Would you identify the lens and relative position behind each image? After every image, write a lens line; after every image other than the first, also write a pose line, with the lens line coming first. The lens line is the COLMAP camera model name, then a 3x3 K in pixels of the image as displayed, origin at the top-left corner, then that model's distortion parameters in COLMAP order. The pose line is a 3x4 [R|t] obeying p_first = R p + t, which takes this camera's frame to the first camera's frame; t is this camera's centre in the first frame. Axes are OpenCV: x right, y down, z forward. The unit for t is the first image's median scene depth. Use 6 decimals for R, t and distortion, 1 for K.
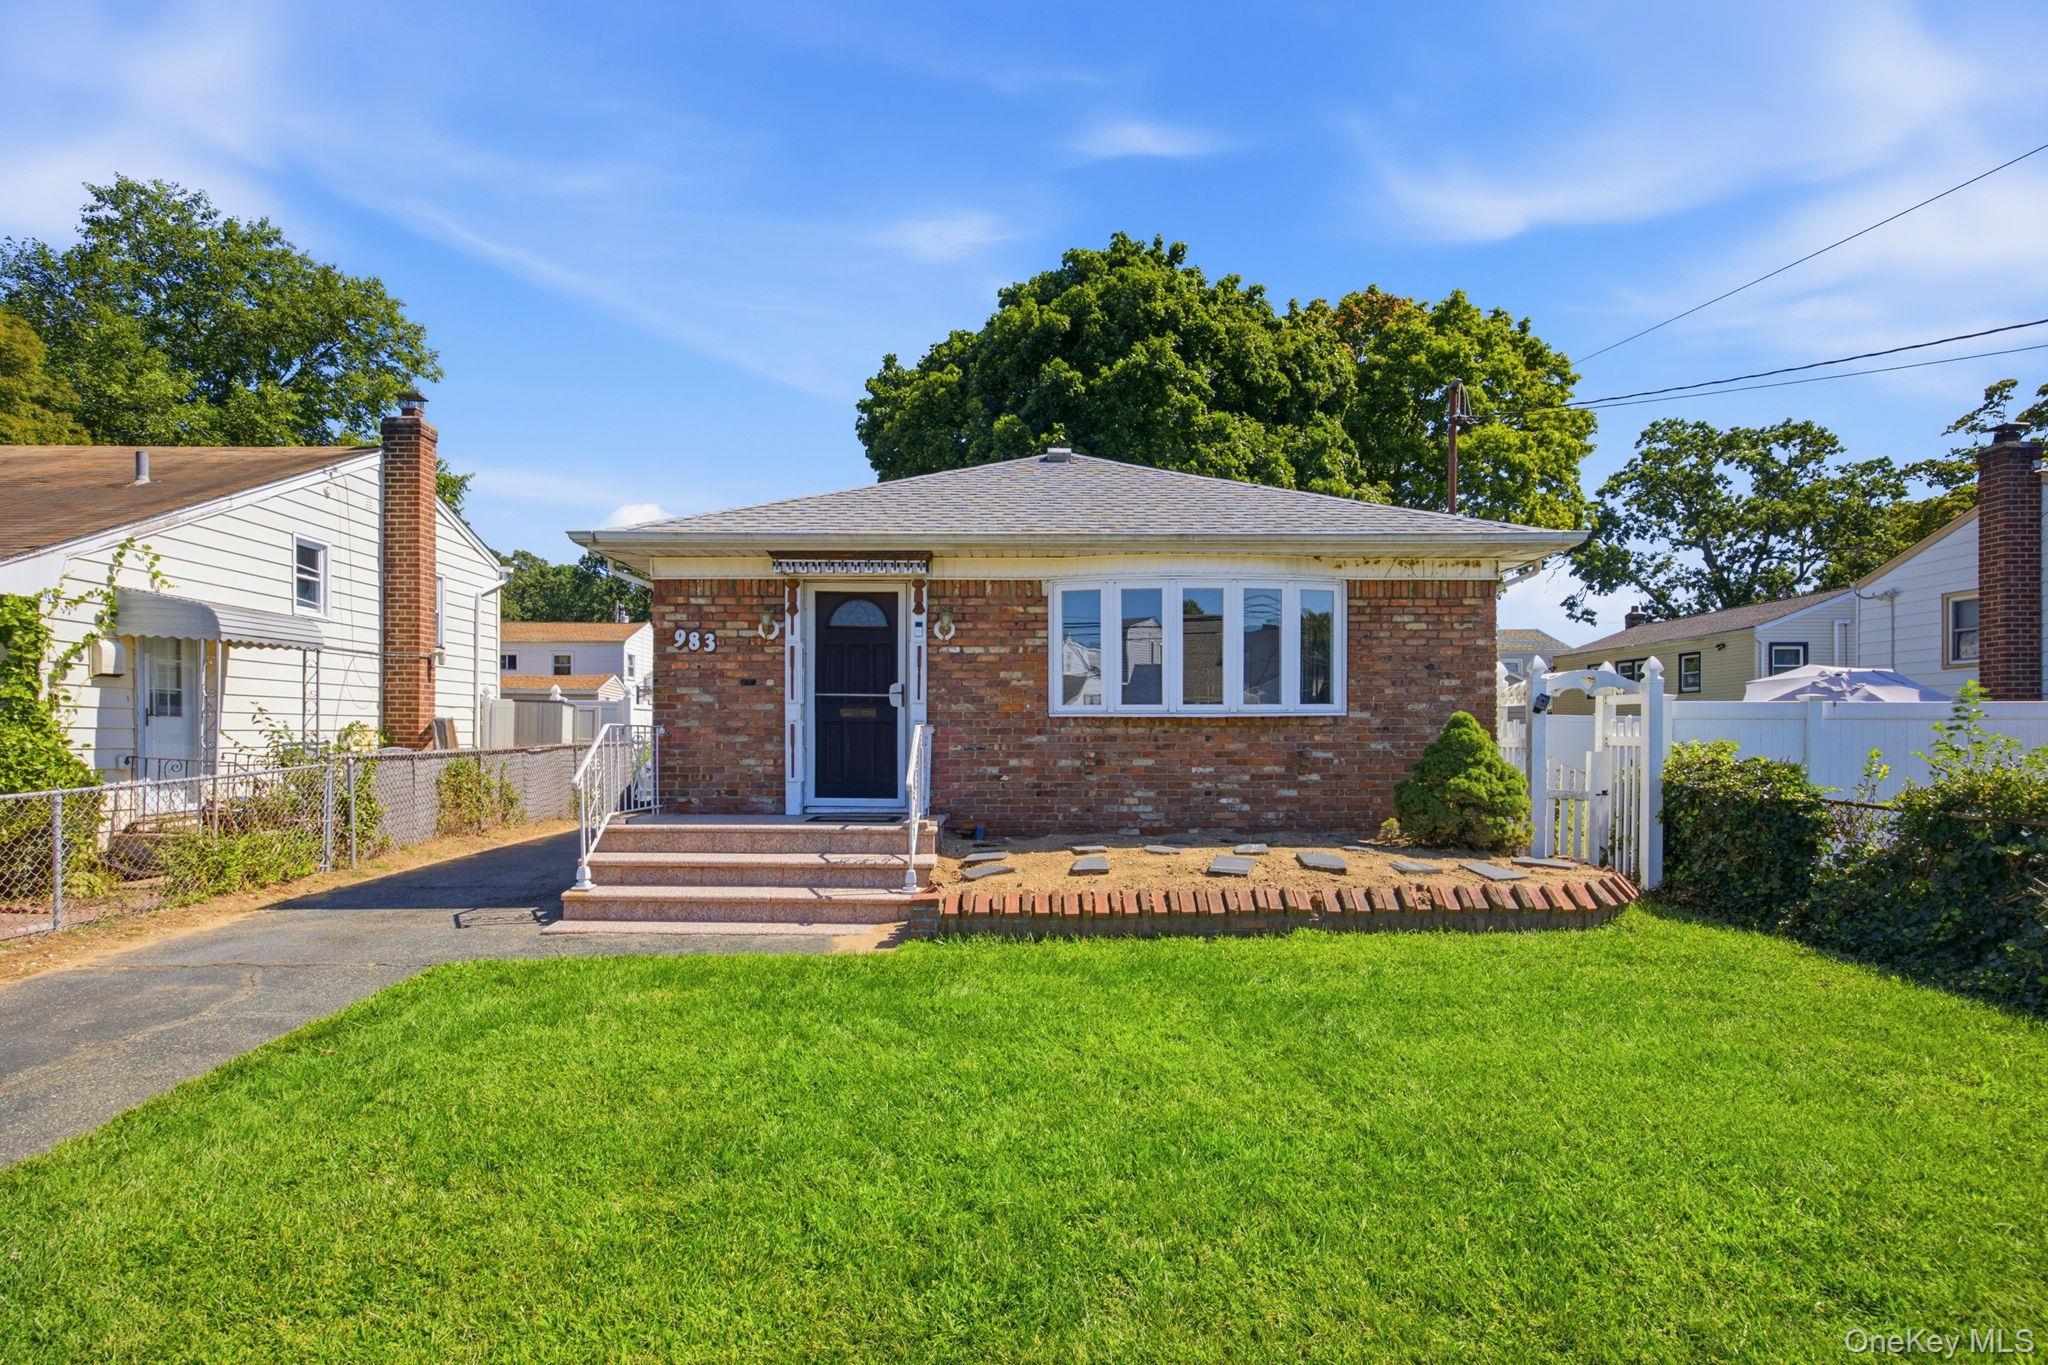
lens RADIAL K [[1048.9, 0, 1022.2], [0, 1048.9, 720.1], [0, 0, 1]] dist [-0.020711, 0.010609]
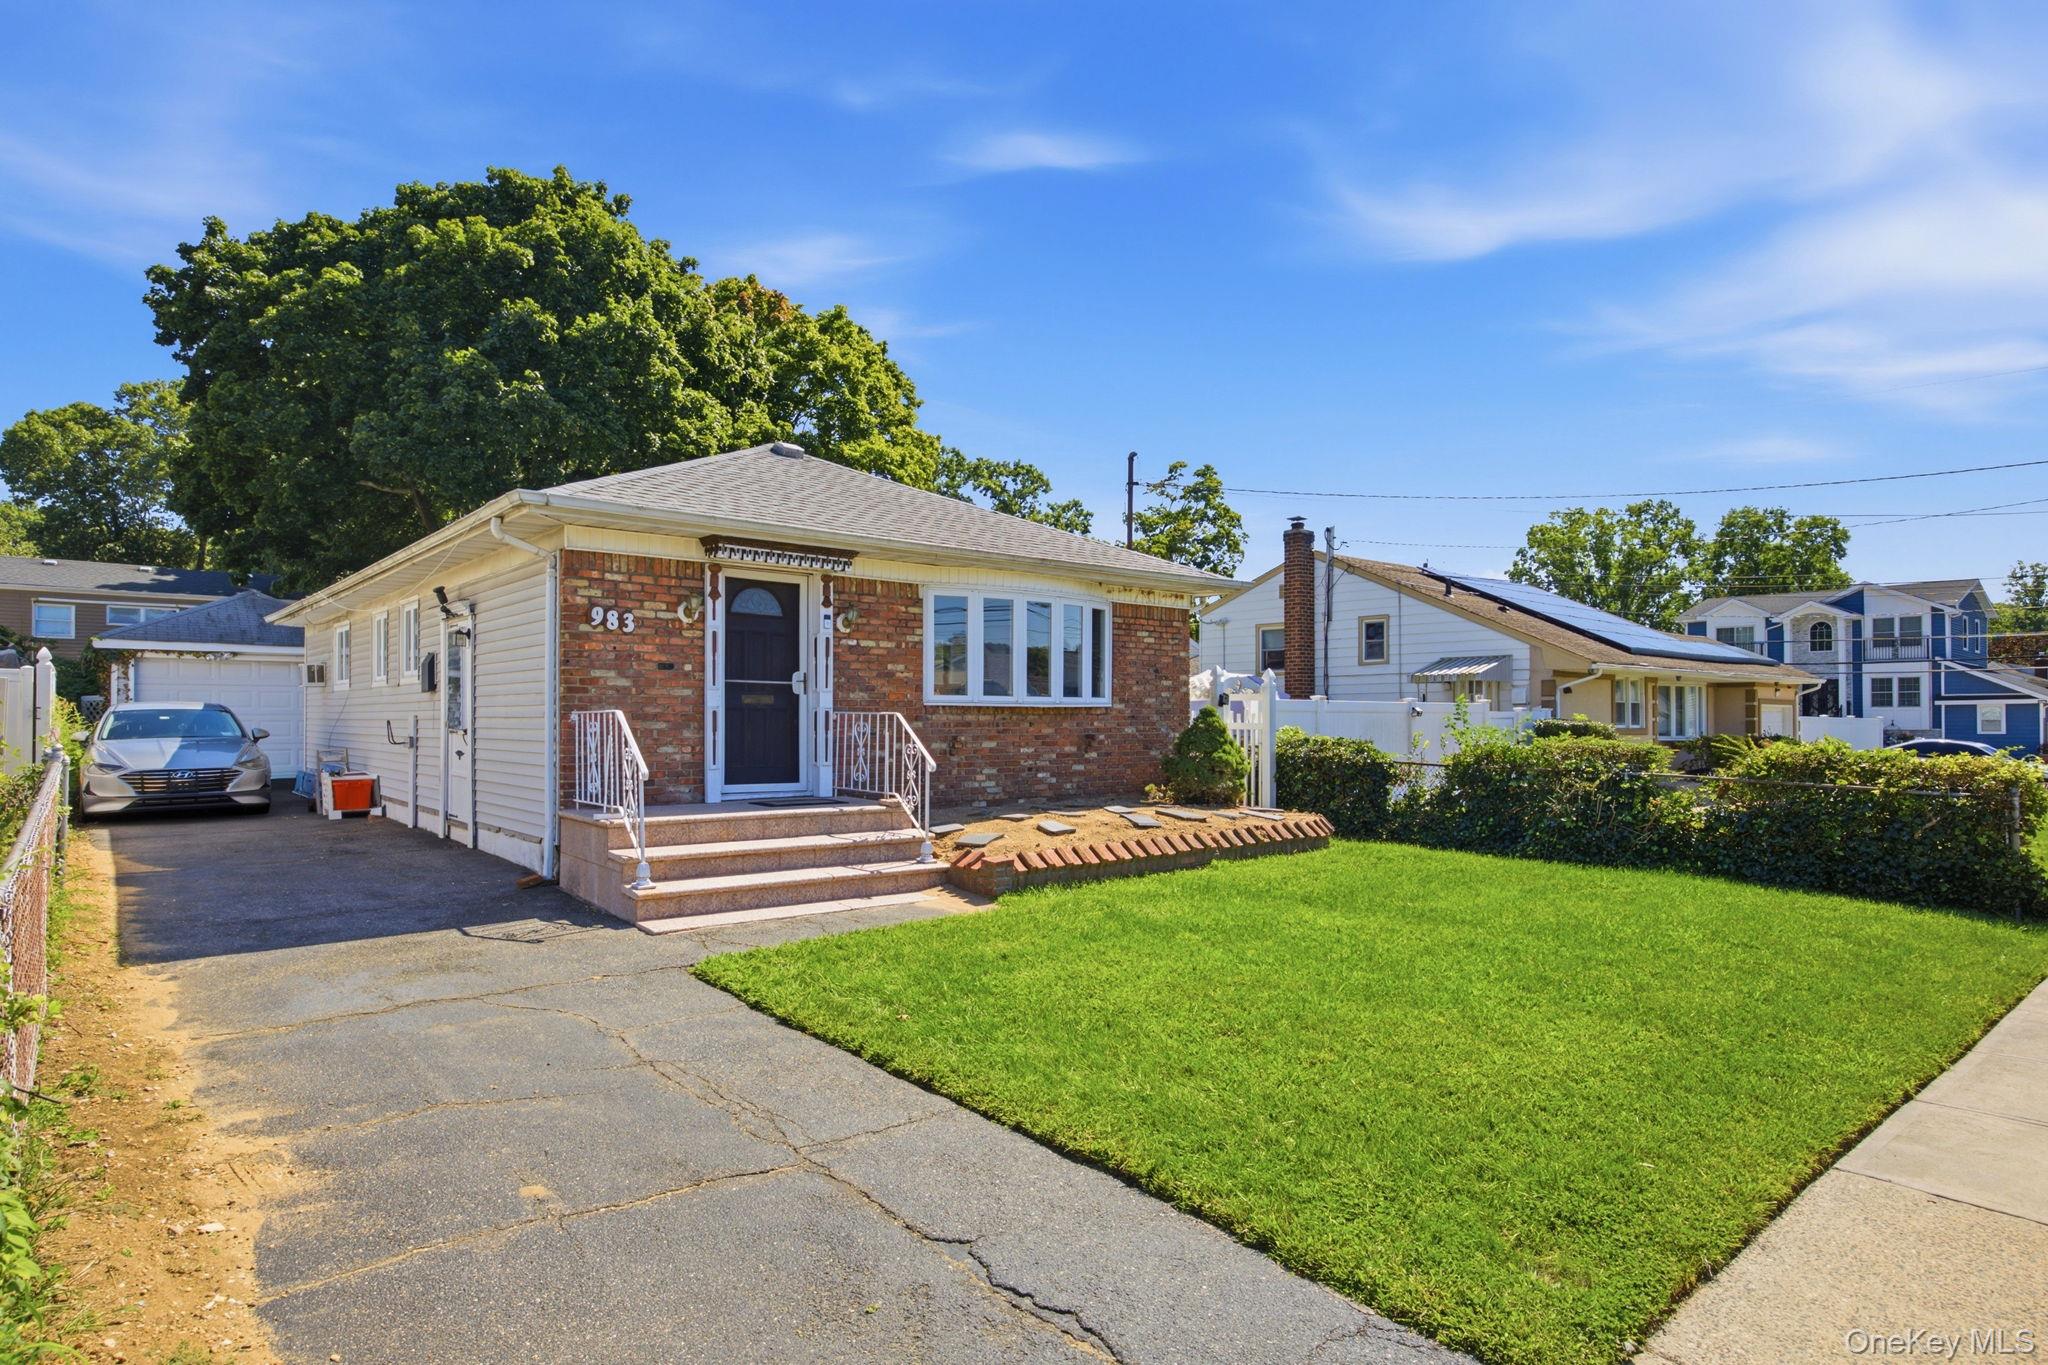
lens RADIAL K [[1111.4, 0, 1024.0], [0, 1111.4, 682.5], [0, 0, 1]] dist [0.004989, 0.000312]
pose [[0.768134, 0.022763, 0.639884, -0.658492], [-0.011398, 0.999696, -0.021879, -0.002909], [-0.640188, 0.009512, 0.768160, 0.011092]]
